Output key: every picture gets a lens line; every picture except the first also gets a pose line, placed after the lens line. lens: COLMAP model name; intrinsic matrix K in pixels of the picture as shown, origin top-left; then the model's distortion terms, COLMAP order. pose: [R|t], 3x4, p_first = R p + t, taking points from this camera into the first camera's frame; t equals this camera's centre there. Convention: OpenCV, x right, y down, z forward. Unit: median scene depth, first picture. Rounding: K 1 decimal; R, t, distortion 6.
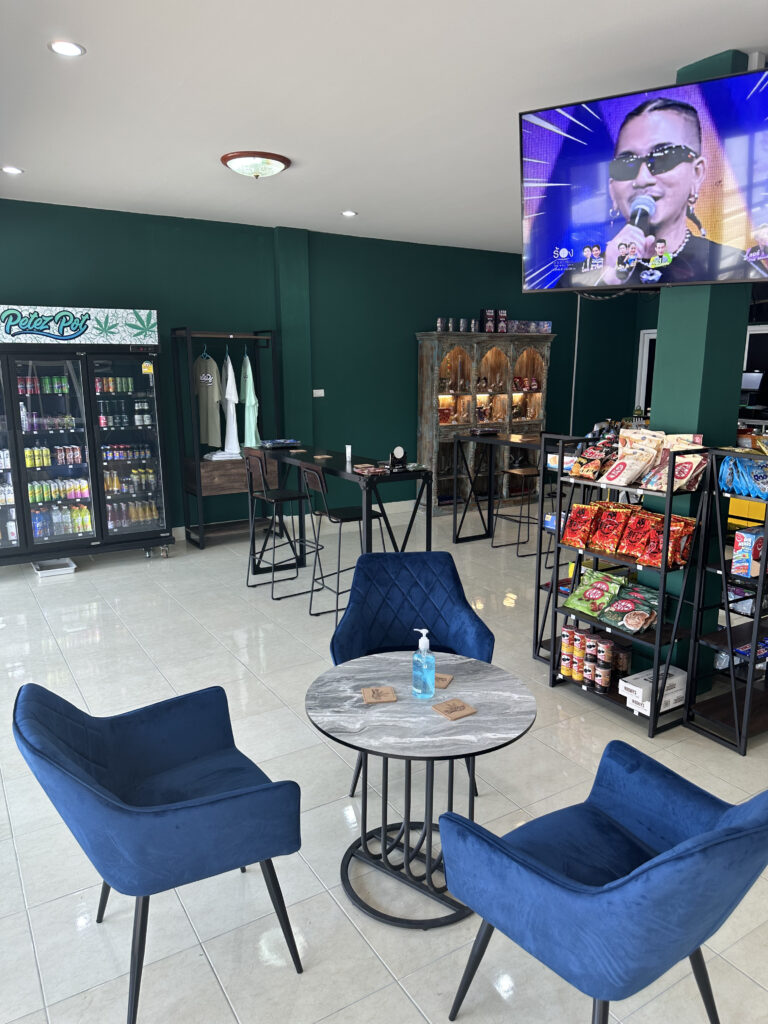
lens RADIAL K [[709.7, 0, 384.0], [0, 709.7, 512.0], [0, 0, 1]] dist [0.108311, -0.200346]
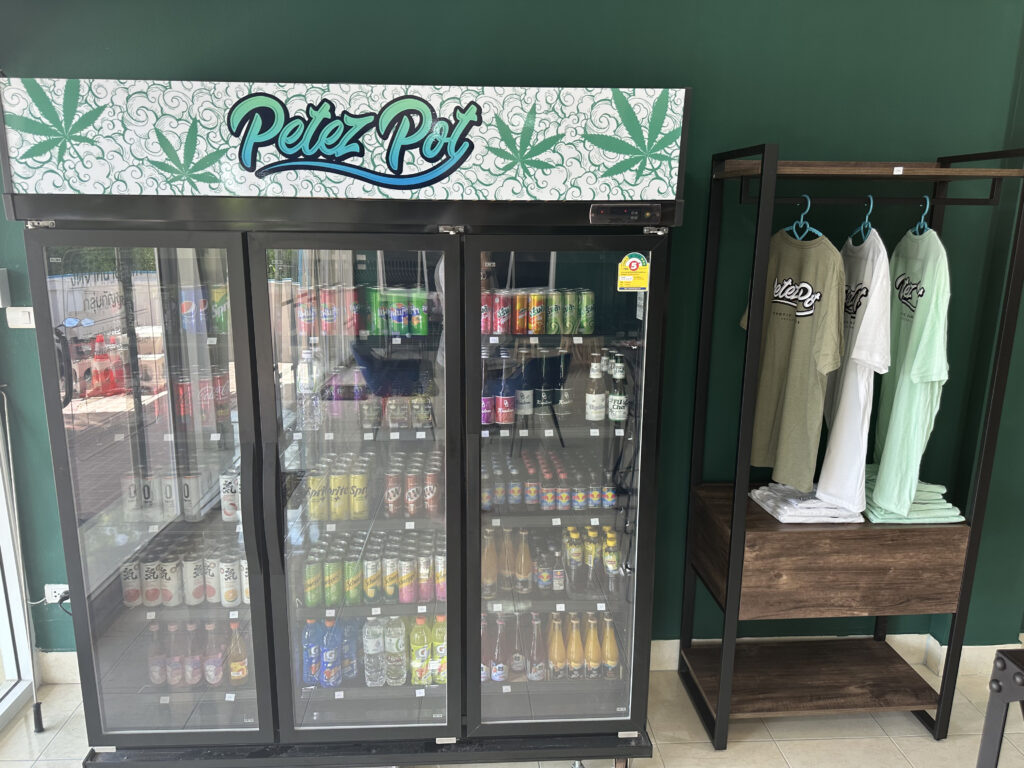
lens RADIAL K [[709.7, 0, 512.0], [0, 709.7, 384.0], [0, 0, 1]] dist [0.108311, -0.200346]
pose [[0.880769, 0.119227, -0.458292, -0.227999], [-0.106605, 0.992865, 0.053420, -0.165242], [0.461392, 0.001806, 0.887195, 0.700094]]
